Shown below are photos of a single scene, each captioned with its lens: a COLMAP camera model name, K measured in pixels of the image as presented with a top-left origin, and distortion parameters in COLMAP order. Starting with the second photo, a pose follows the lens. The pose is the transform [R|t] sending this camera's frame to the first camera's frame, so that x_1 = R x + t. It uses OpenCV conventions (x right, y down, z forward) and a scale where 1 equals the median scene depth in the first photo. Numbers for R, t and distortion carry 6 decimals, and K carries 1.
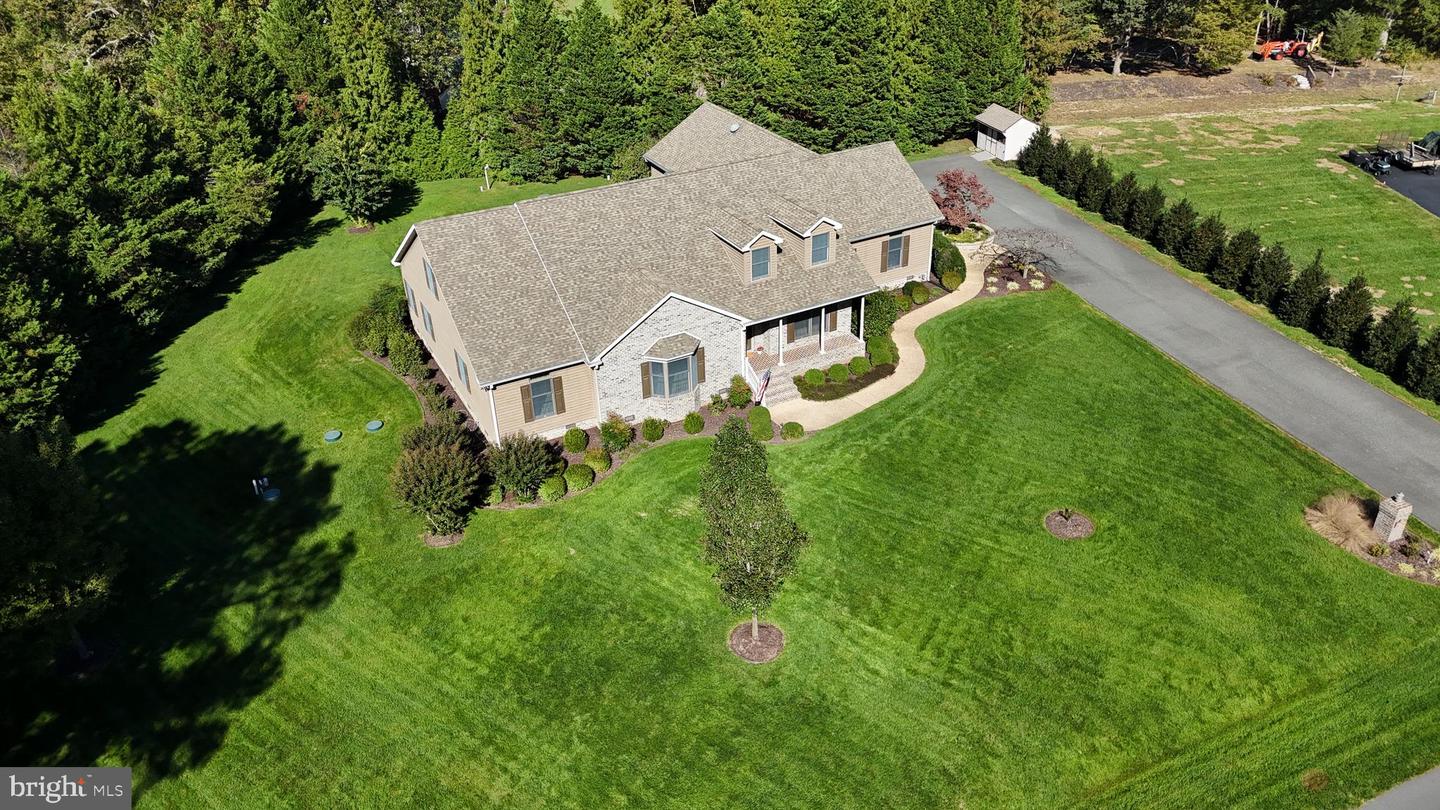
lens RADIAL K [[1052.2, 0, 720.0], [0, 1052.2, 405.0], [0, 0, 1]] dist [0.080974, -0.086915]
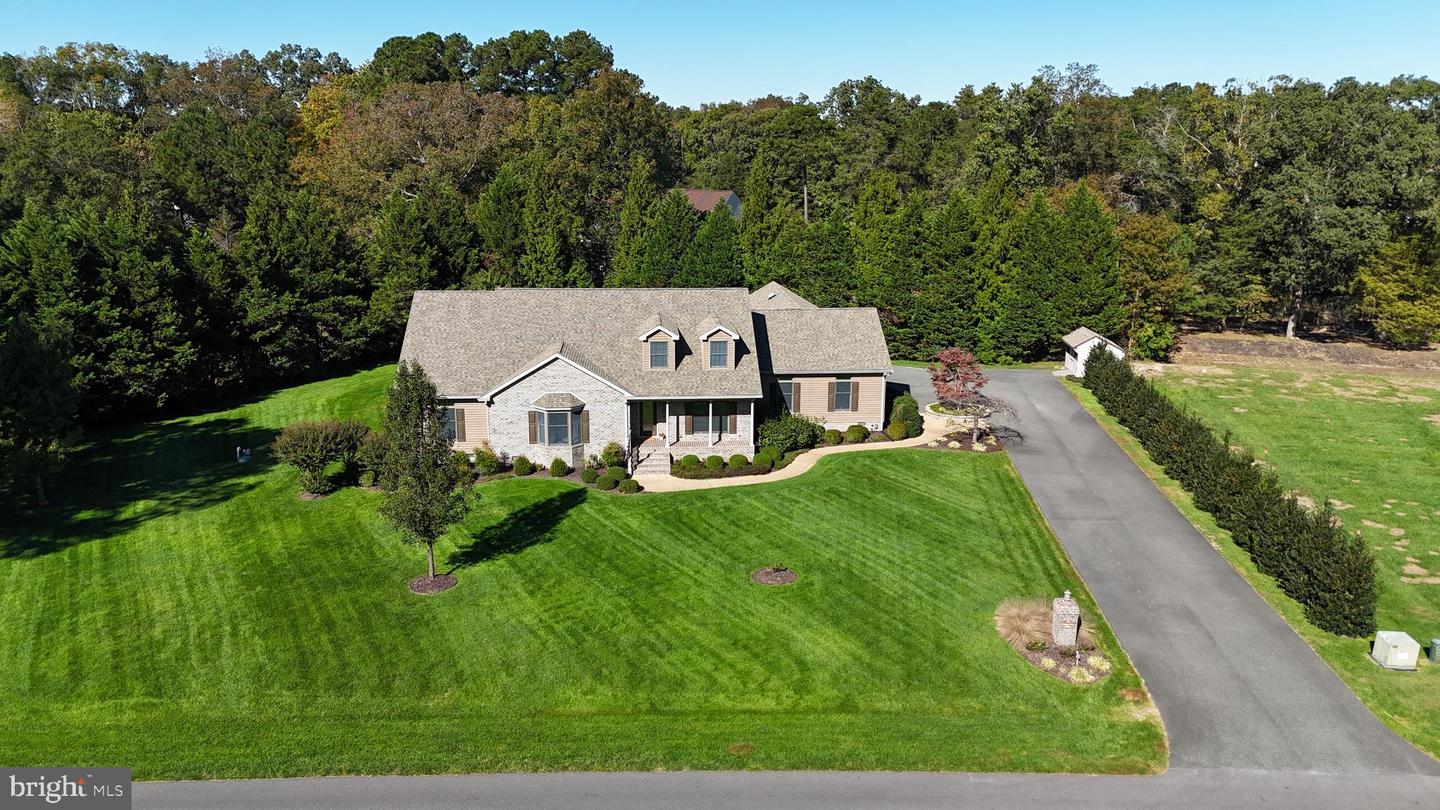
lens RADIAL K [[1052.2, 0, 720.0], [0, 1052.2, 405.0], [0, 0, 1]] dist [0.080974, -0.086915]
pose [[0.918103, 0.129973, -0.374425, 0.494878], [-0.229071, 0.944946, -0.233673, 0.159513], [0.323441, 0.300306, 0.897331, -0.010797]]
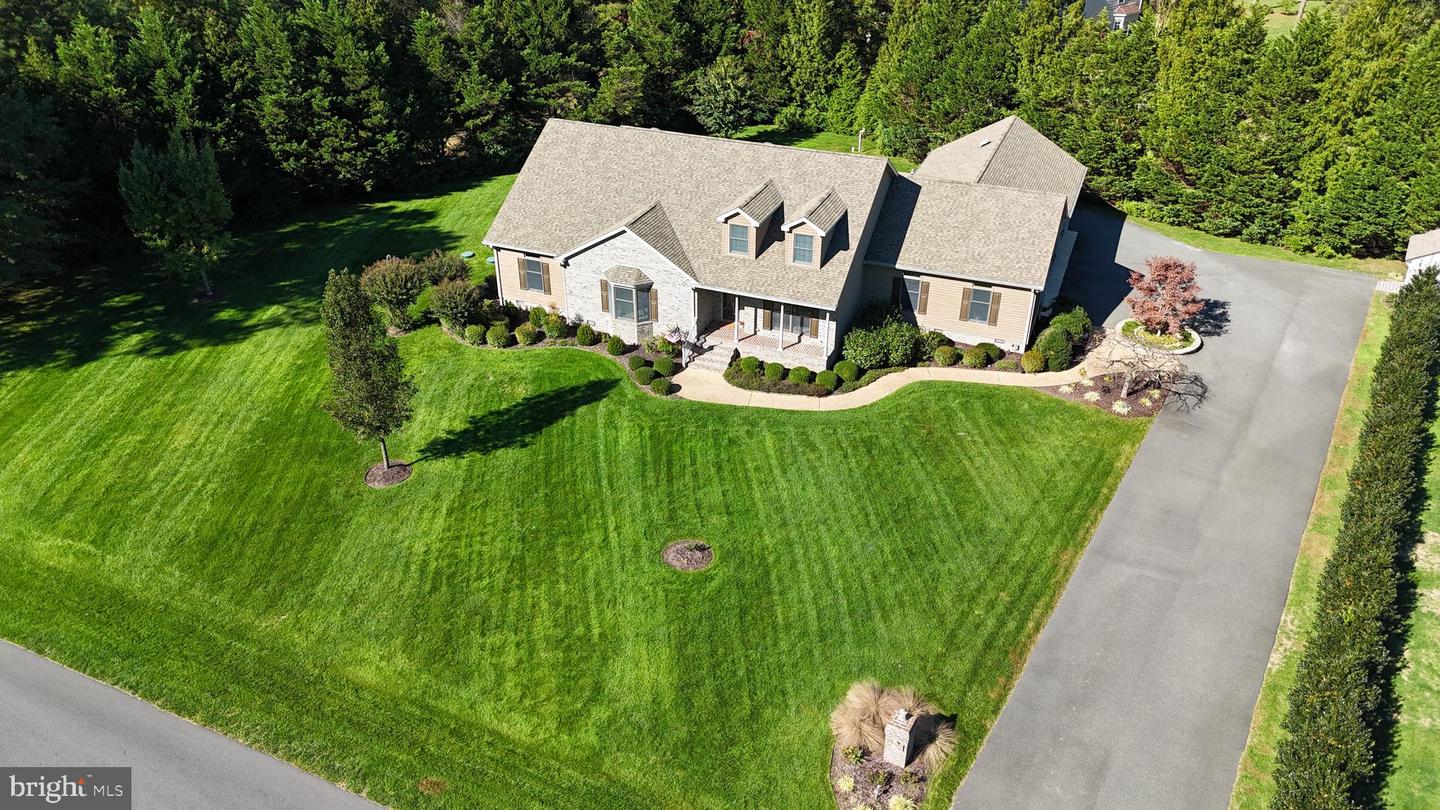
lens RADIAL K [[1052.2, 0, 720.0], [0, 1052.2, 405.0], [0, 0, 1]] dist [0.080974, -0.086915]
pose [[0.643246, 0.418001, -0.641491, 0.693047], [-0.408470, 0.895986, 0.174245, -0.146431], [0.647601, 0.149947, 0.747080, 0.209528]]
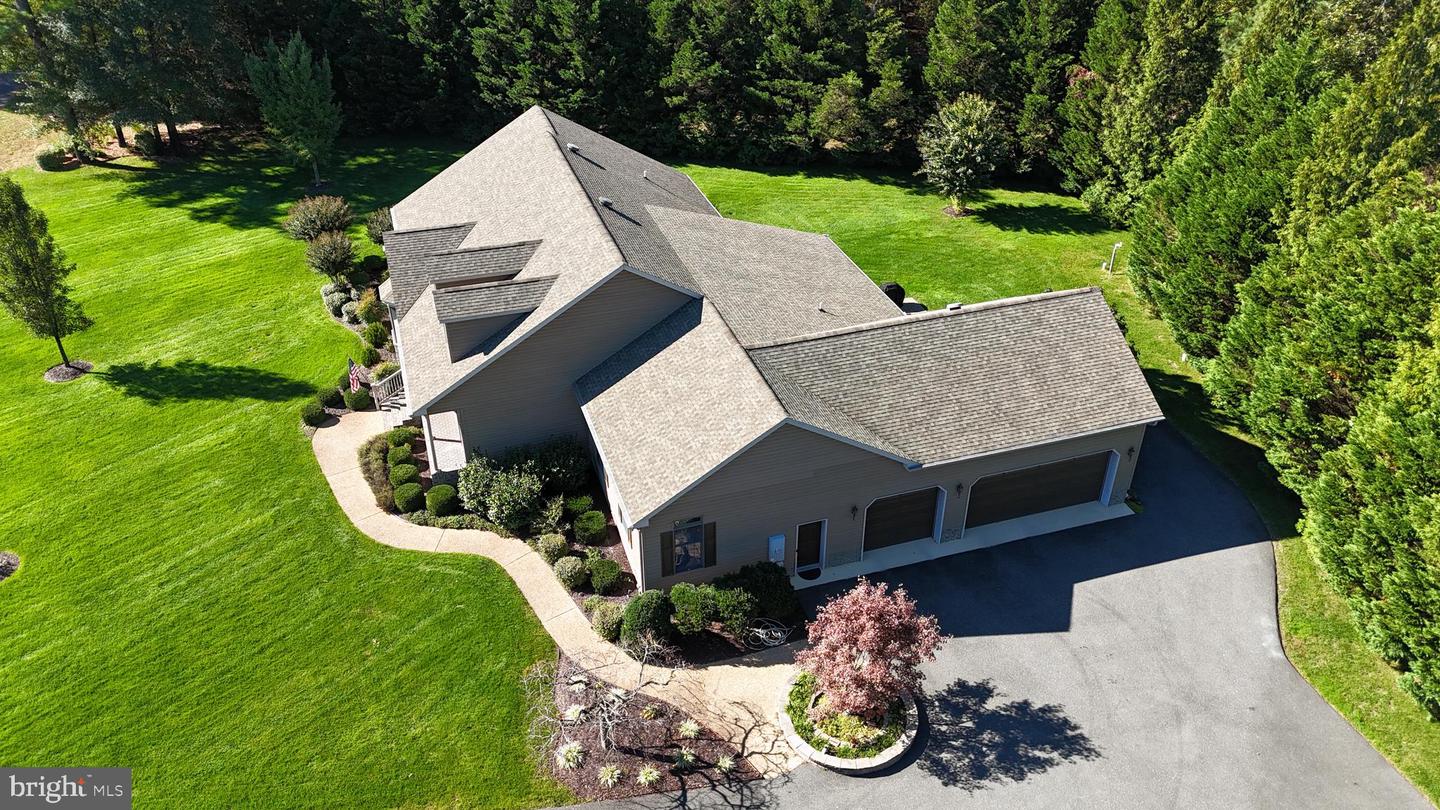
lens RADIAL K [[1052.2, 0, 720.0], [0, 1052.2, 405.0], [0, 0, 1]] dist [0.080974, -0.086915]
pose [[-0.172658, 0.563214, -0.808071, 0.667353], [-0.490728, 0.662139, 0.566354, -0.606138], [0.854034, 0.494329, 0.162061, 0.998080]]
